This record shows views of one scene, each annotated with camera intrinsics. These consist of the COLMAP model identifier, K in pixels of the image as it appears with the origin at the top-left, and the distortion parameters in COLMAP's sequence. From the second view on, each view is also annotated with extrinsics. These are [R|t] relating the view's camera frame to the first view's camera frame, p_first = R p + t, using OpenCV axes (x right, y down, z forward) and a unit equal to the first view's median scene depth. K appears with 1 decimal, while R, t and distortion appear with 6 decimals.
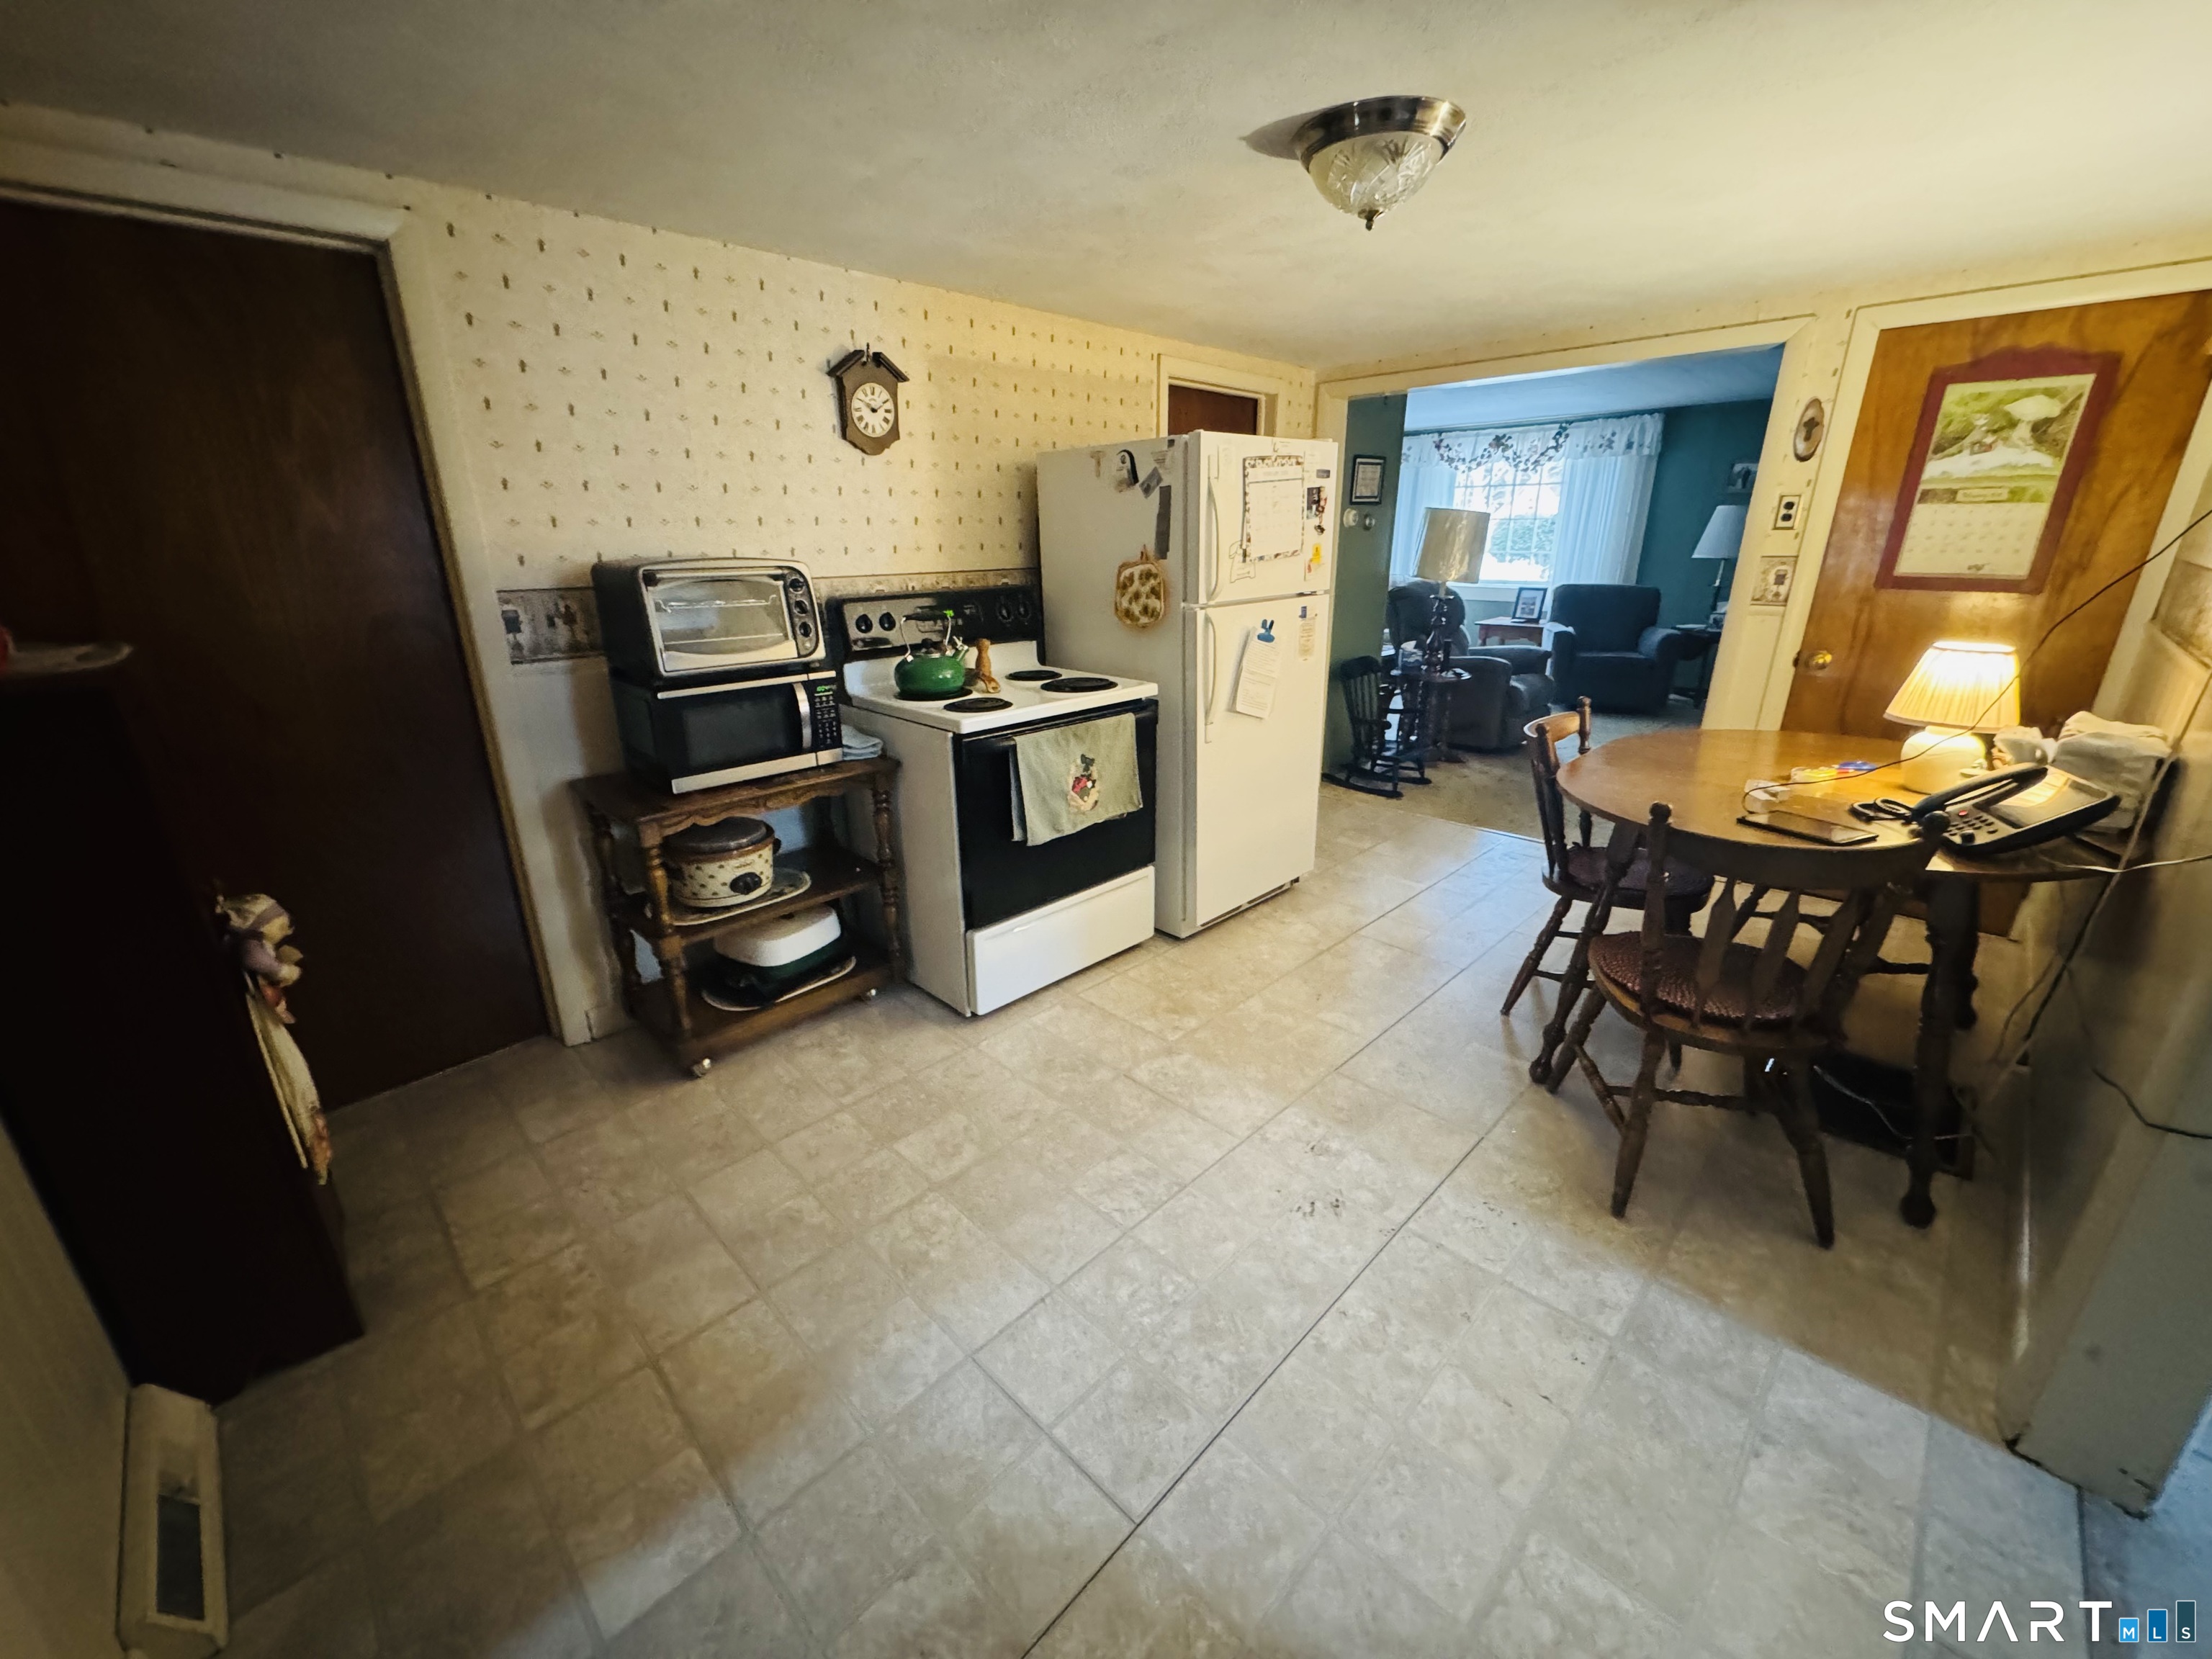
lens RADIAL K [[885.1, 0, 1102.2], [0, 885.1, 835.1], [0, 0, 1]] dist [-0.000704, 0.000129]
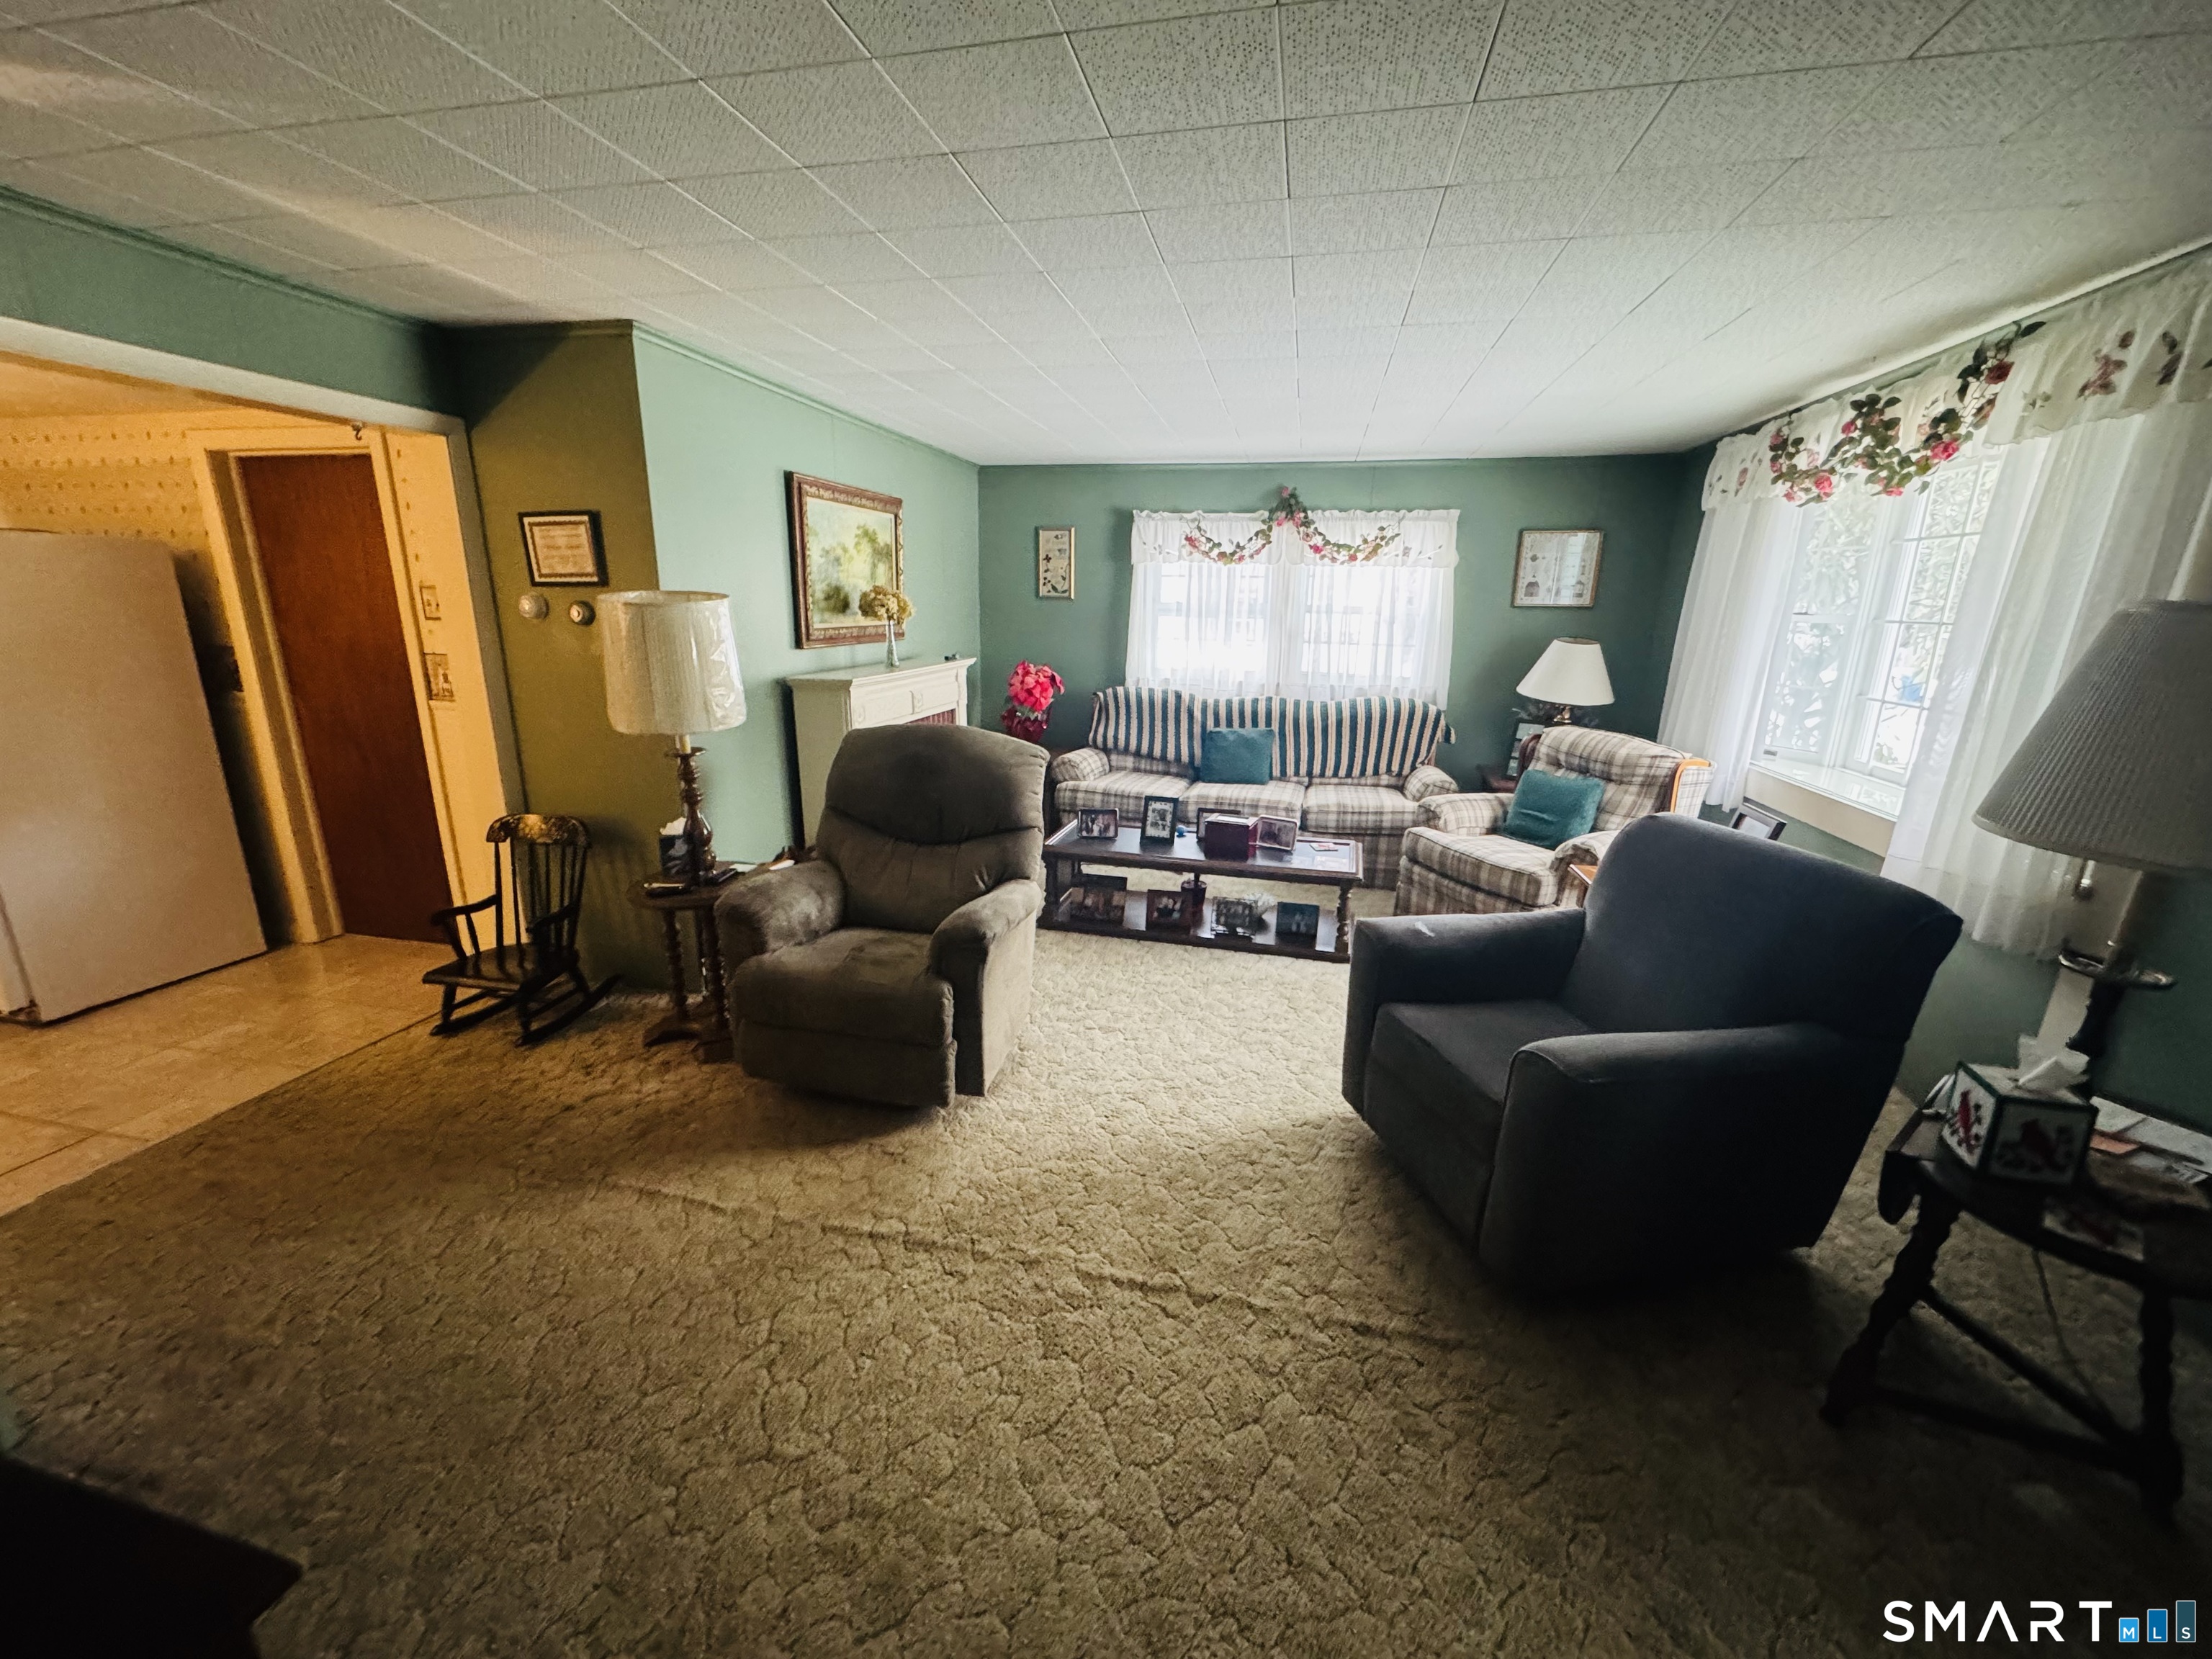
lens RADIAL K [[872.3, 0, 1099.2], [0, 872.3, 839.4], [0, 0, 1]] dist [-0.003553, -0.000267]
pose [[0.526859, 0.244054, -0.814161, 0.851683], [-0.296440, 0.950504, 0.093092, -0.300700], [0.796582, 0.192303, 0.573128, 0.793251]]
